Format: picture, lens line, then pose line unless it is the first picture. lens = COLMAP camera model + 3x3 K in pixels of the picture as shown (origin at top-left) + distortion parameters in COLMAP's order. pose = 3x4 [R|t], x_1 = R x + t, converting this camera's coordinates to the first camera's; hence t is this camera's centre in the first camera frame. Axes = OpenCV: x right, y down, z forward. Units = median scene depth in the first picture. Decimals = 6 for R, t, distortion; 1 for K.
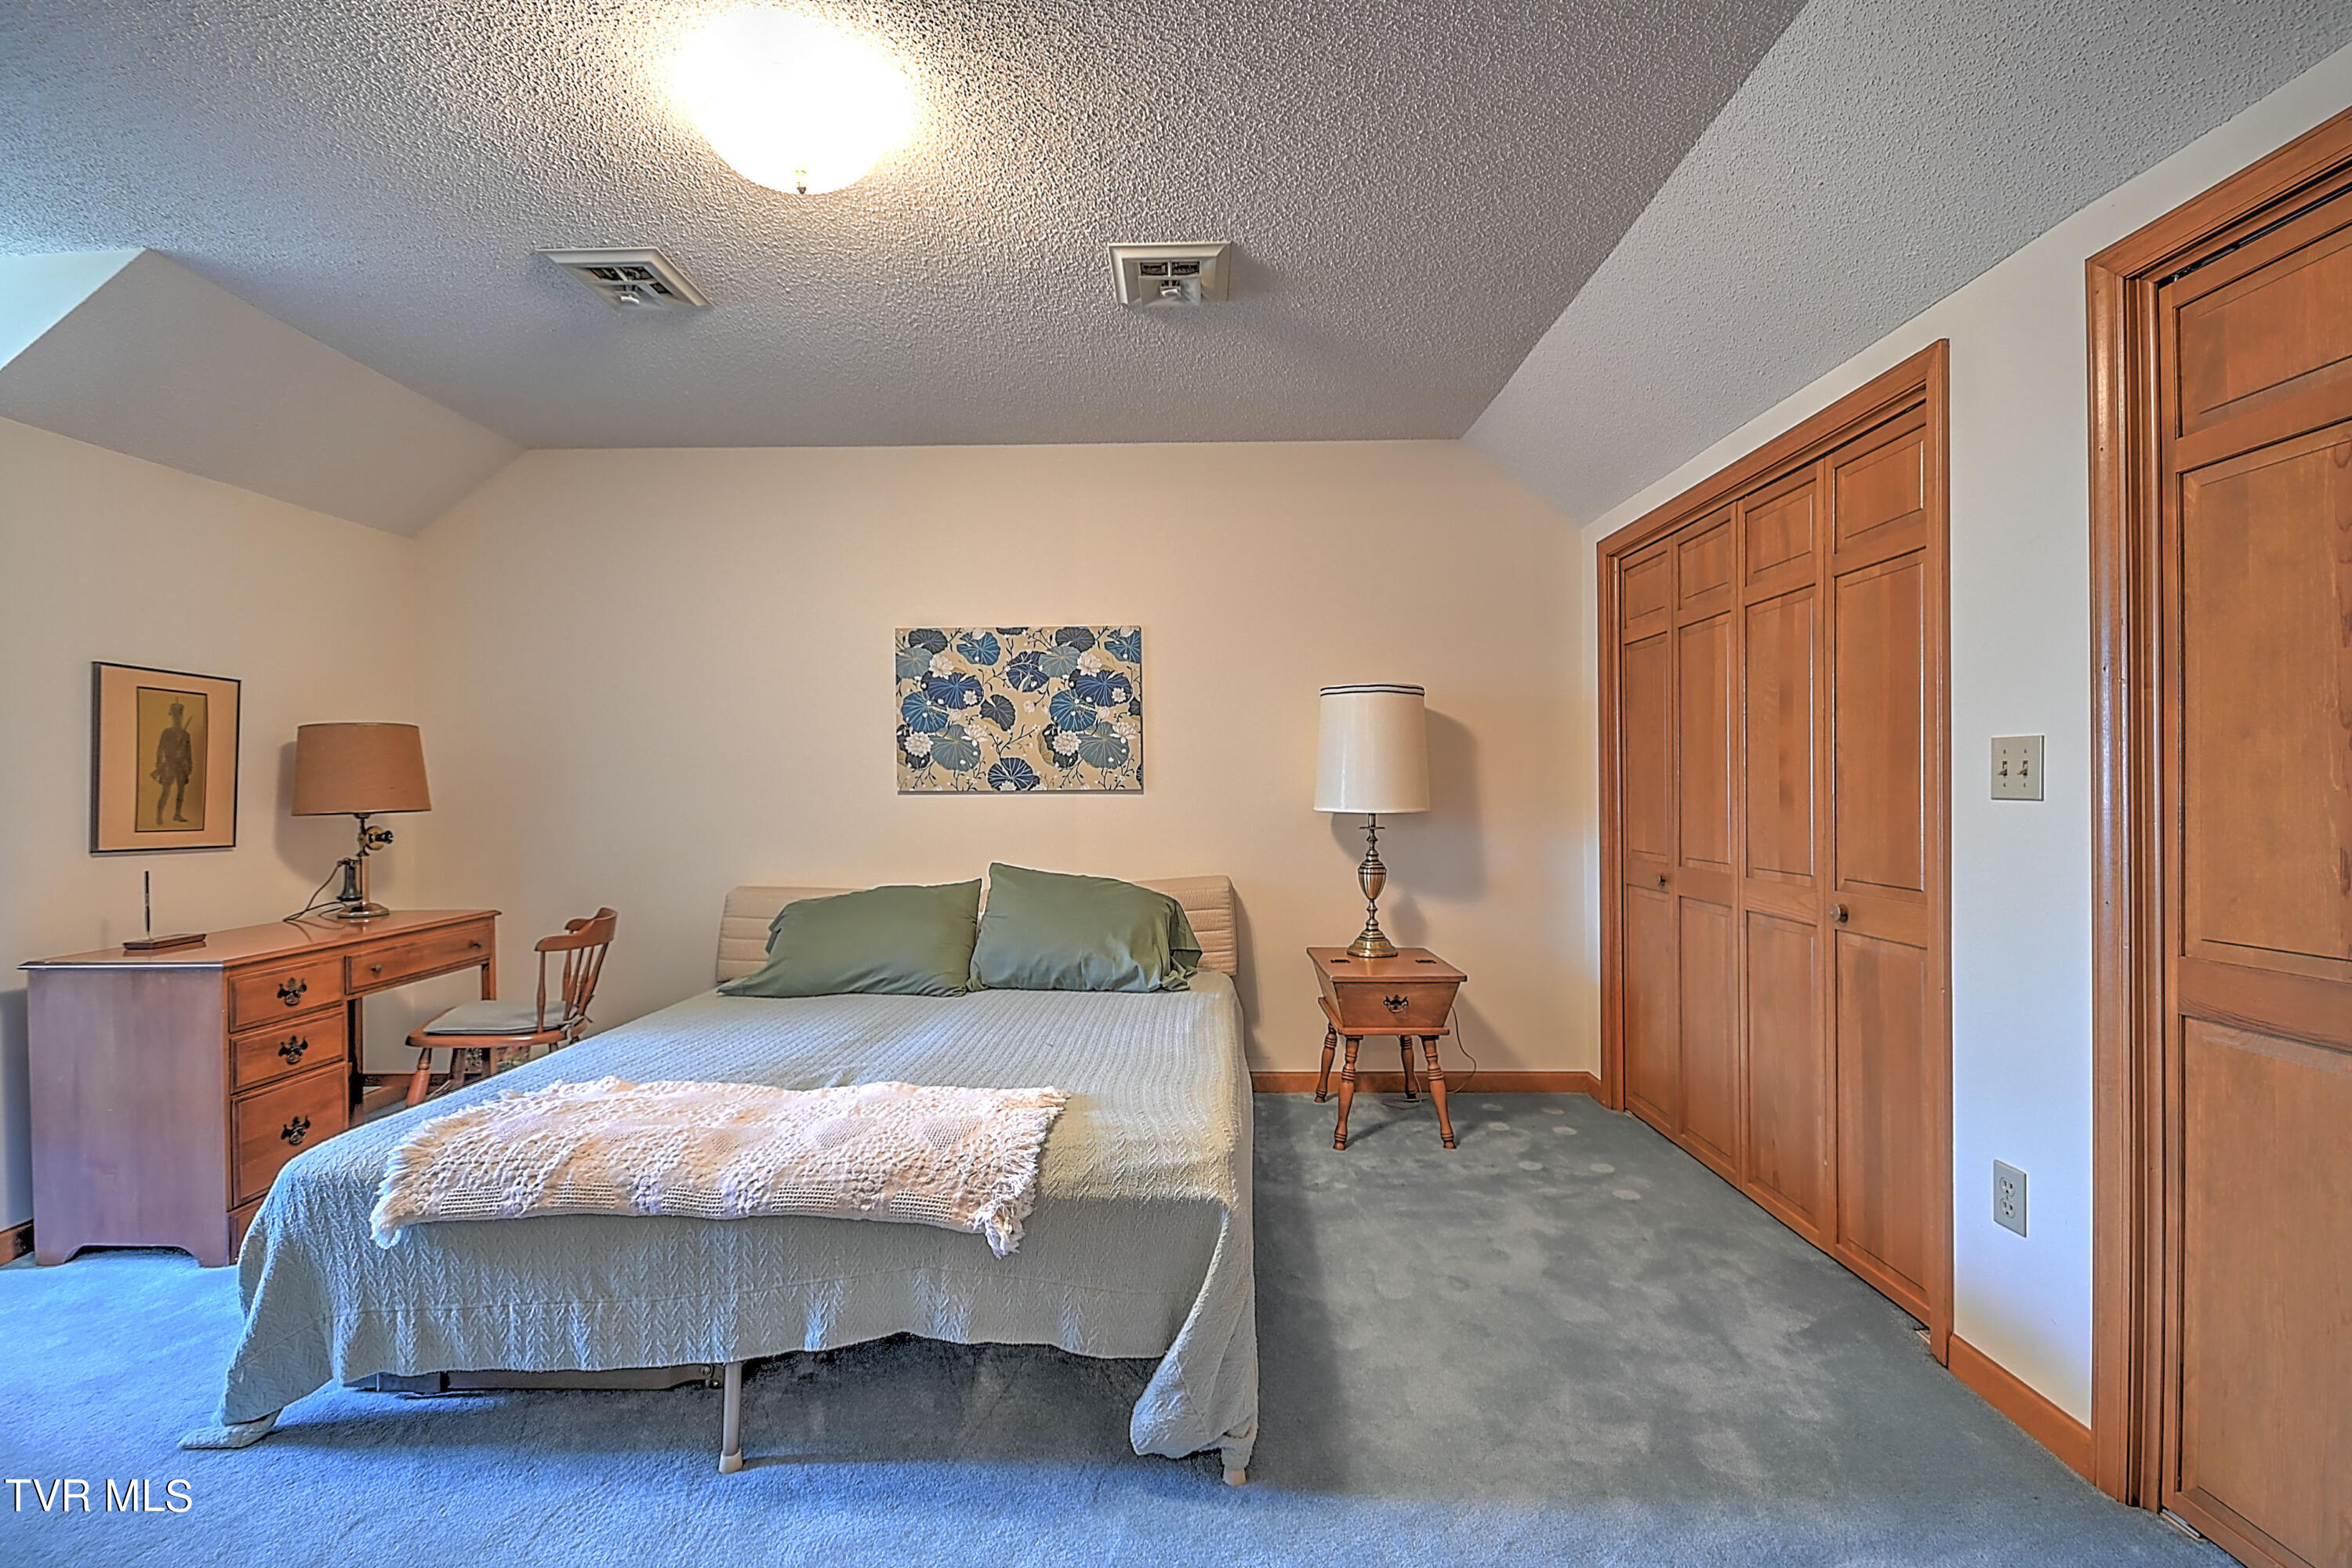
lens RADIAL K [[1029.2, 0, 1174.7], [0, 1029.2, 782.1], [0, 0, 1]] dist [-0.001417, 0.000094]
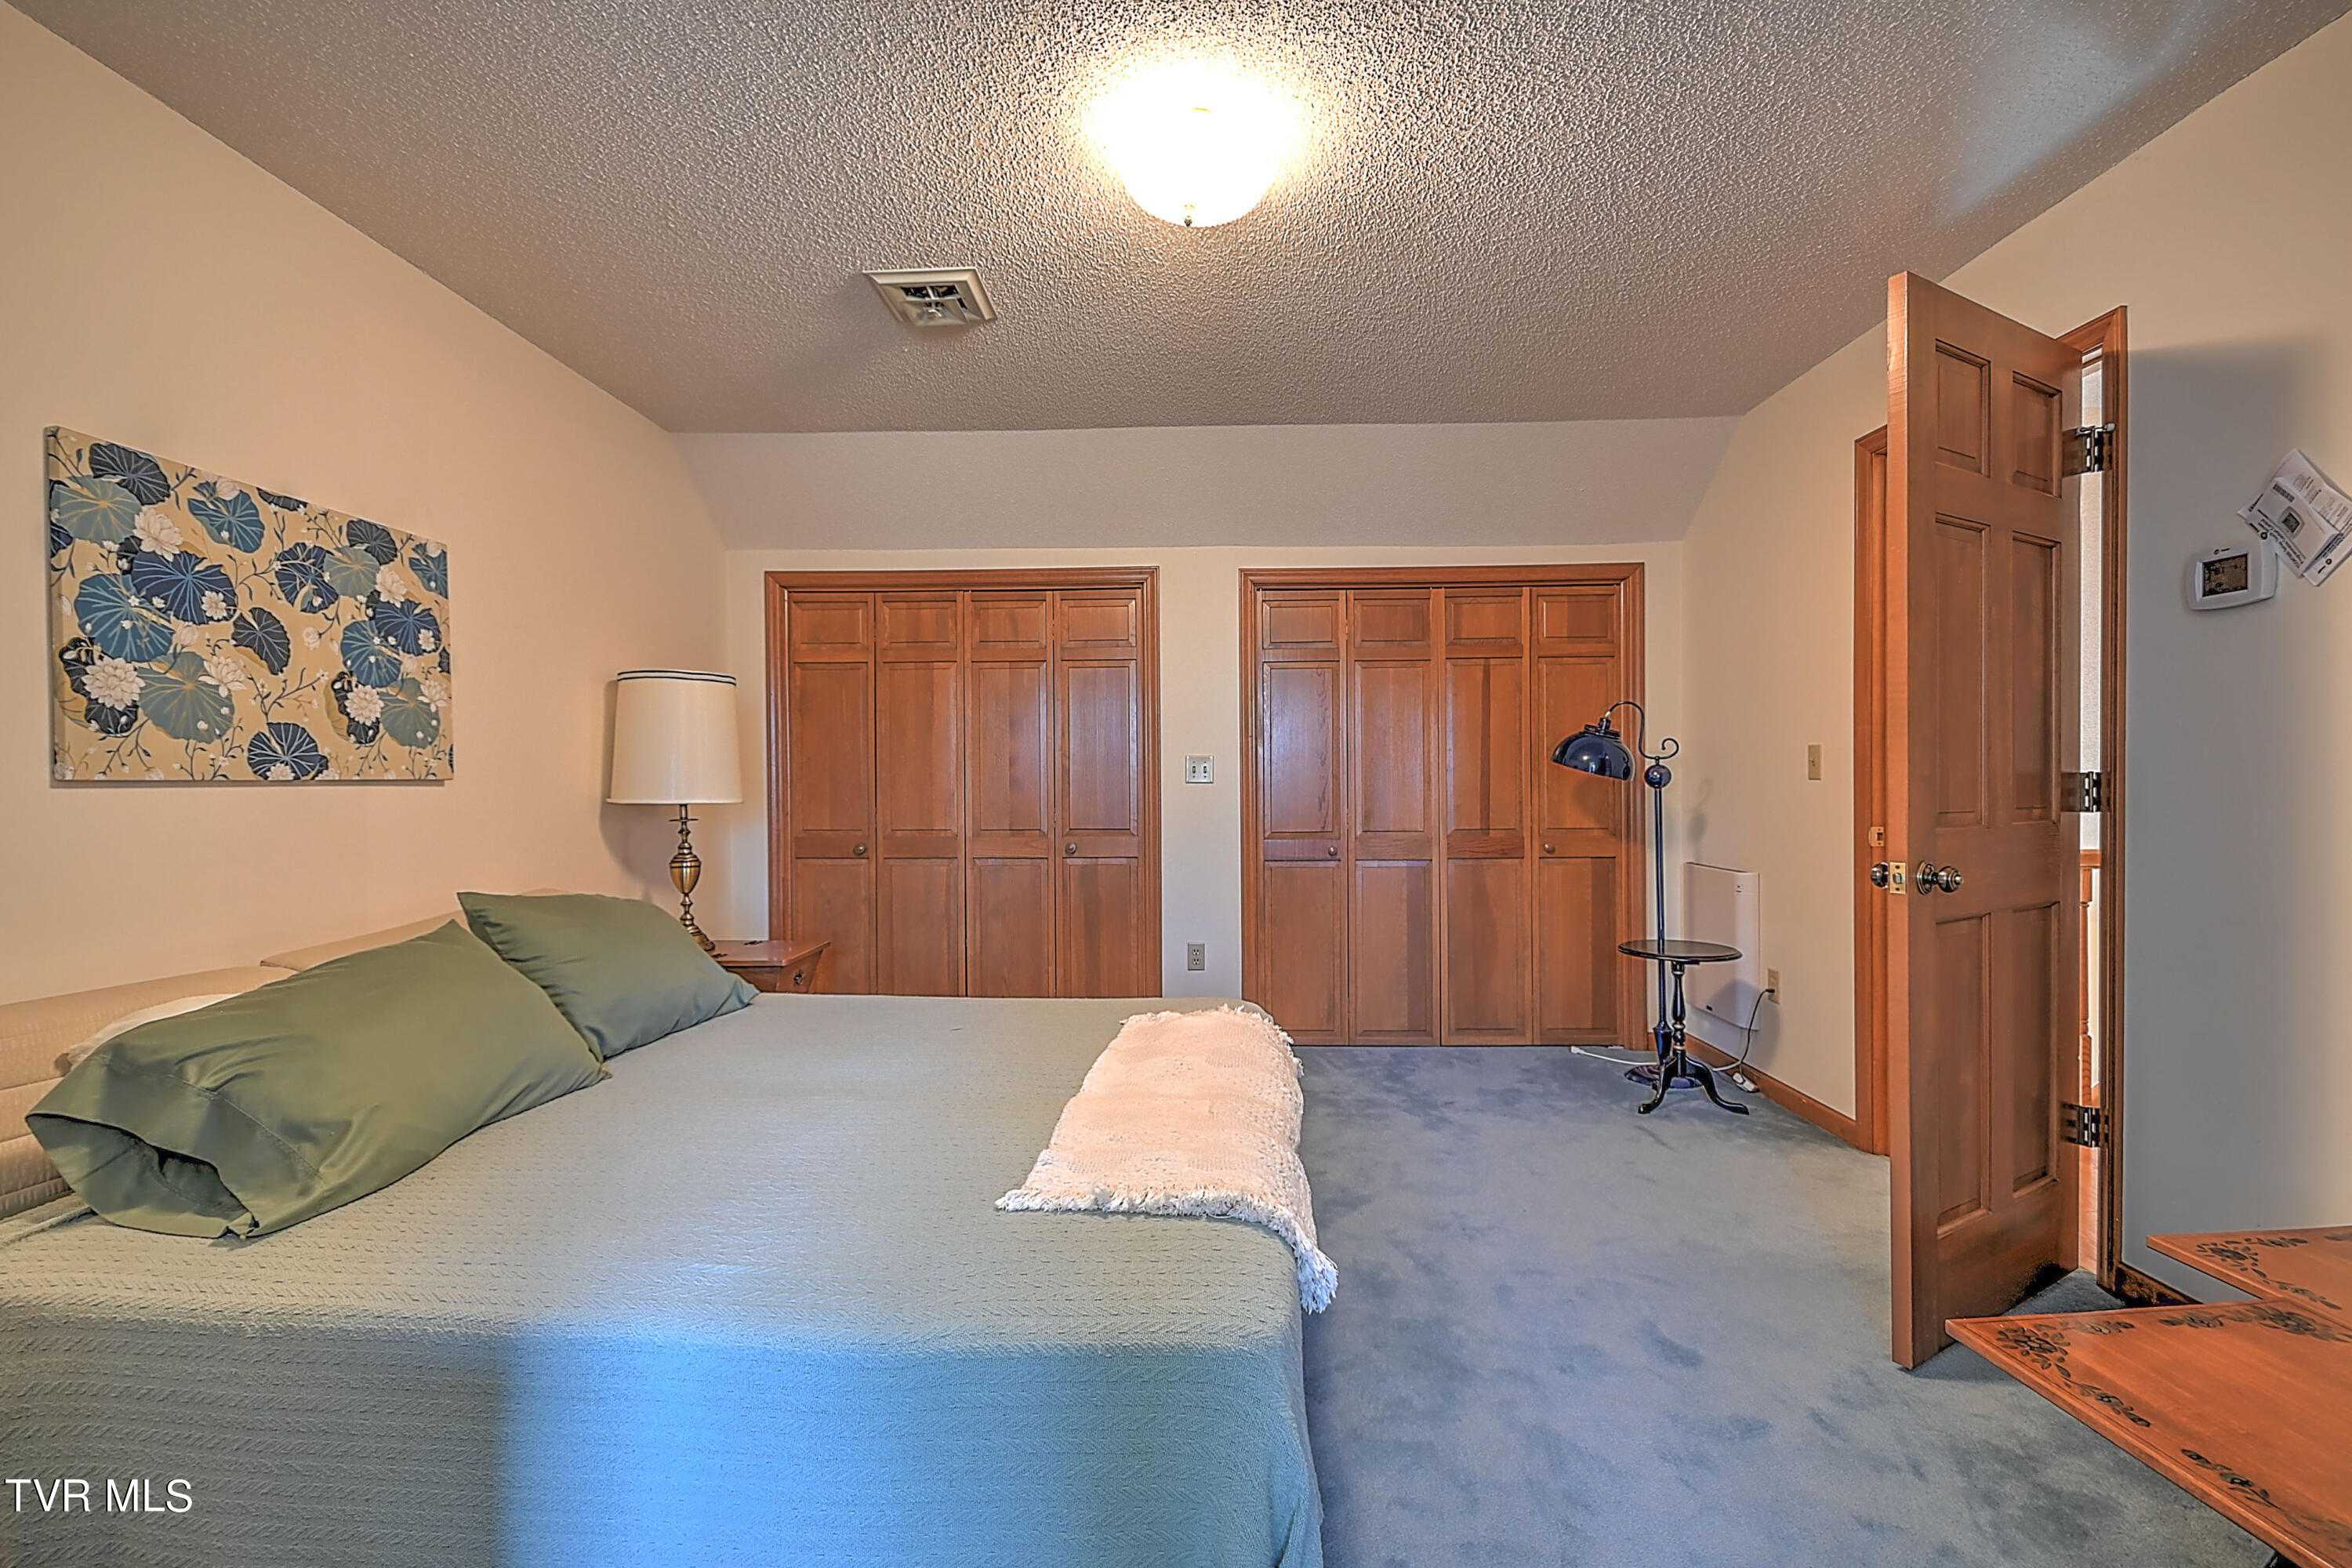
lens RADIAL K [[1029.2, 0, 1170.8], [0, 1029.2, 785.7], [0, 0, 1]] dist [-0.001417, 0.000094]
pose [[0.014269, -0.001007, 0.999898, -0.724009], [-0.002359, 0.999997, 0.001041, 0.009694], [-0.999895, -0.002373, 0.014267, 0.498084]]
